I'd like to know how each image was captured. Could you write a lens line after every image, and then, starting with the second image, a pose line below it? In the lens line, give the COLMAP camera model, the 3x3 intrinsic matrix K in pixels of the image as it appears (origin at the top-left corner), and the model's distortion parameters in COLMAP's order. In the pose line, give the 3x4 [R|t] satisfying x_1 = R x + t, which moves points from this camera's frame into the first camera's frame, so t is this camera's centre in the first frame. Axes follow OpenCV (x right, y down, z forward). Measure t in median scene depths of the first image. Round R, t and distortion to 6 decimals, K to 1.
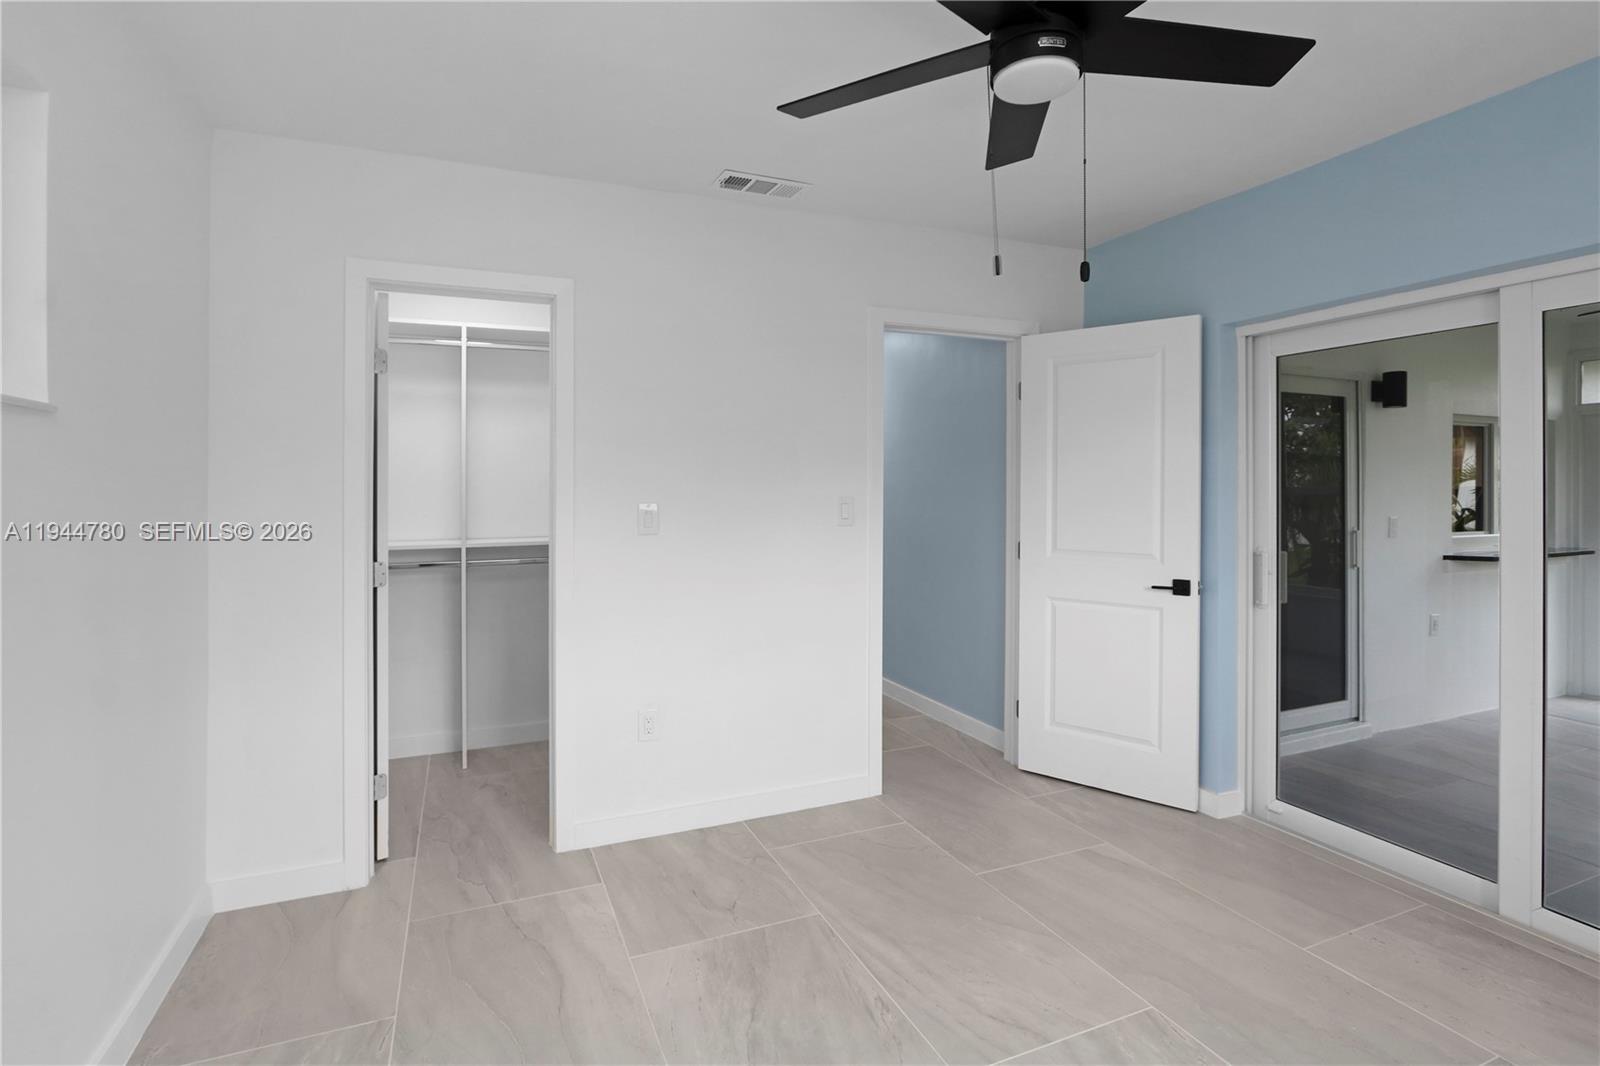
lens RADIAL K [[782.1, 0, 842.6], [0, 782.1, 474.5], [0, 0, 1]] dist [-0.005289, -0.000534]
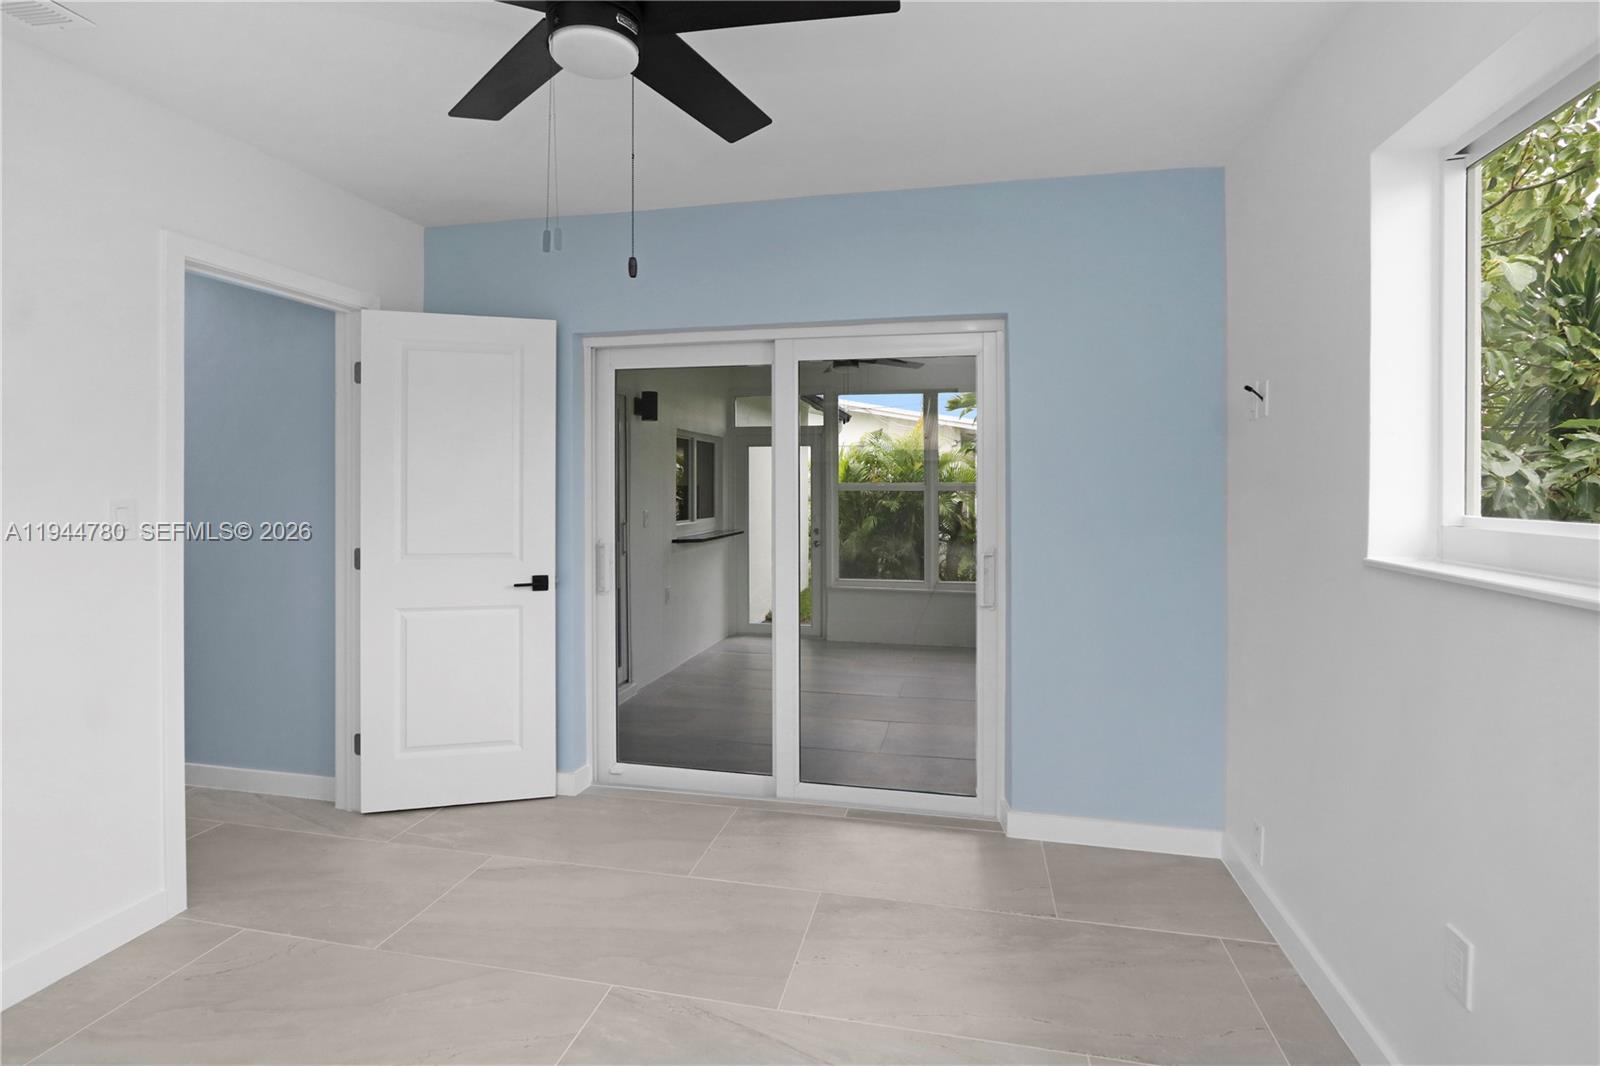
lens RADIAL K [[782.1, 0, 766.7], [0, 782.1, 479.1], [0, 0, 1]] dist [-0.005289, -0.000534]
pose [[0.605562, 0.007837, 0.795759, -0.205821], [-0.013092, 0.999914, 0.000115, 0.003925], [-0.795690, -0.010488, 0.605613, 0.142092]]
